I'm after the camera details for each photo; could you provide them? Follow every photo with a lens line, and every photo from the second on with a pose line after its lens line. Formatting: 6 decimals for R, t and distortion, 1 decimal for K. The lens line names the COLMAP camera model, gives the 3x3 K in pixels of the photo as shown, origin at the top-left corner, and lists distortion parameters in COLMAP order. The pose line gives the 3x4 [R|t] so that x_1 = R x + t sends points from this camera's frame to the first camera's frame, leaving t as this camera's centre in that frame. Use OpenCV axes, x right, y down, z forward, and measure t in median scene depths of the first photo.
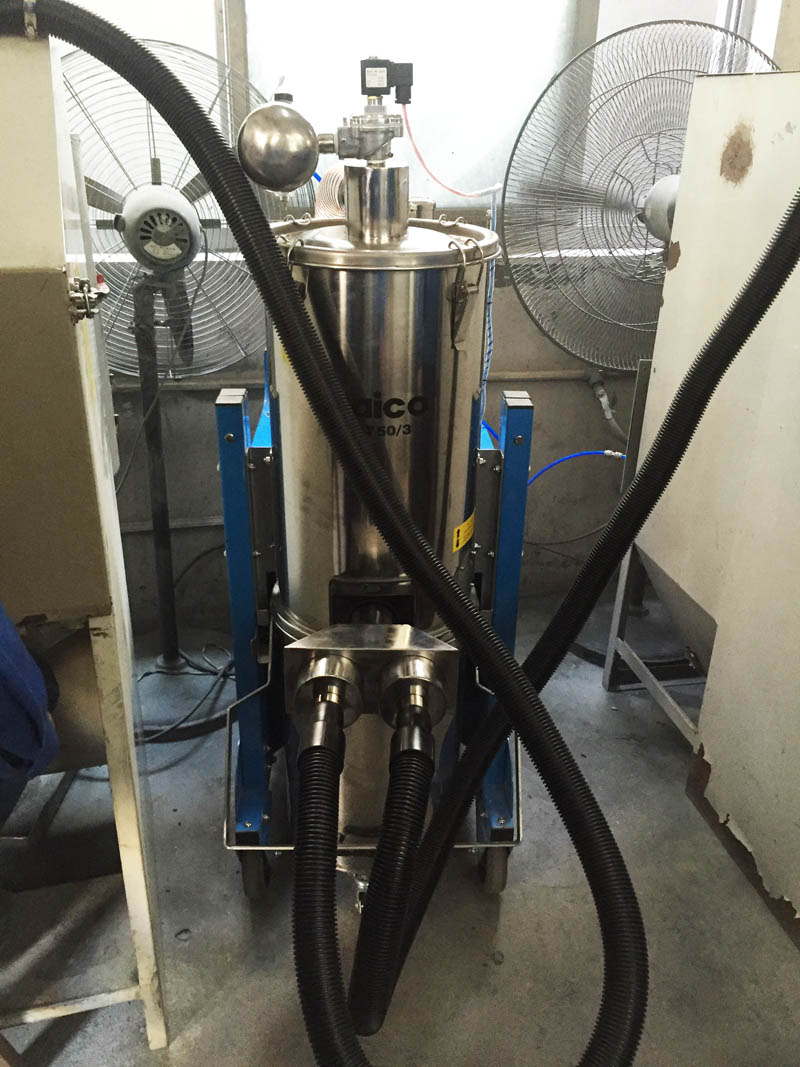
lens RADIAL K [[919.5, 0, 400.0], [0, 919.5, 533.5], [0, 0, 1]] dist [0.086367, -0.120440]
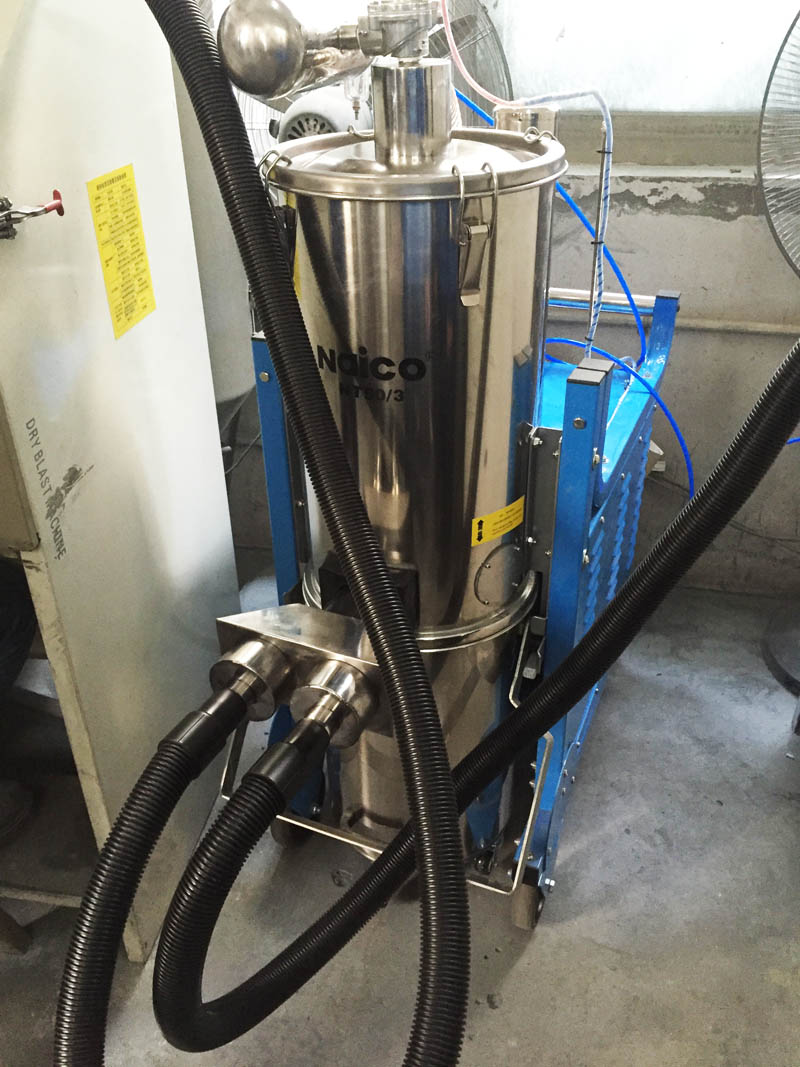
lens RADIAL K [[919.5, 0, 400.0], [0, 919.5, 533.5], [0, 0, 1]] dist [0.086367, -0.120440]
pose [[0.905163, 0.186647, -0.381894, 0.263837], [-0.149289, 0.980796, 0.125510, -0.071795], [0.397986, -0.056595, 0.915644, 0.172030]]
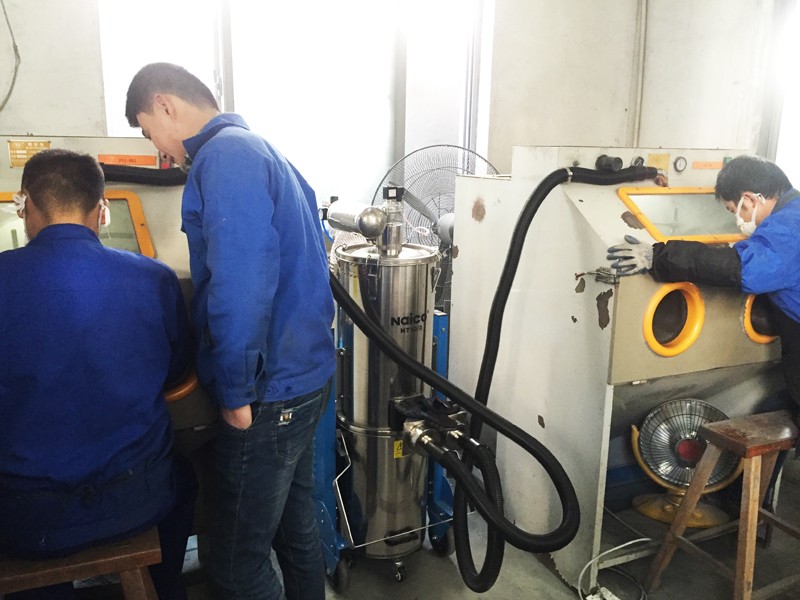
lens RADIAL K [[689.4, 0, 400.0], [0, 689.4, 300.0], [0, 0, 1]] dist [0.086367, -0.120440]
pose [[0.974035, -0.053427, 0.220004, -0.203732], [0.097527, 0.975988, -0.194773, 0.116009], [-0.204315, 0.211172, 0.955857, -0.515055]]
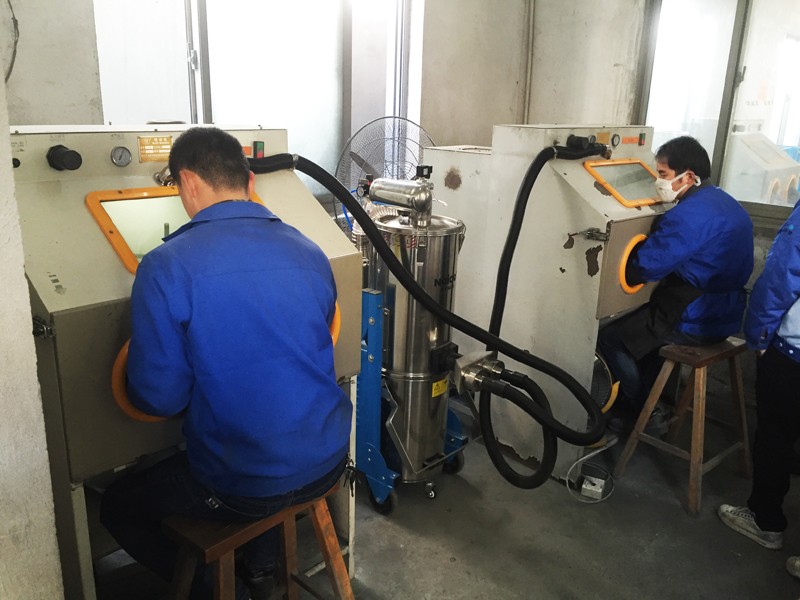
lens RADIAL K [[689.4, 0, 400.0], [0, 689.4, 300.0], [0, 0, 1]] dist [0.086367, -0.120440]
pose [[0.851302, -0.145594, 0.504070, -0.775431], [0.208044, 0.975643, -0.069555, 0.028340], [-0.481666, 0.164081, 0.860857, -0.532135]]
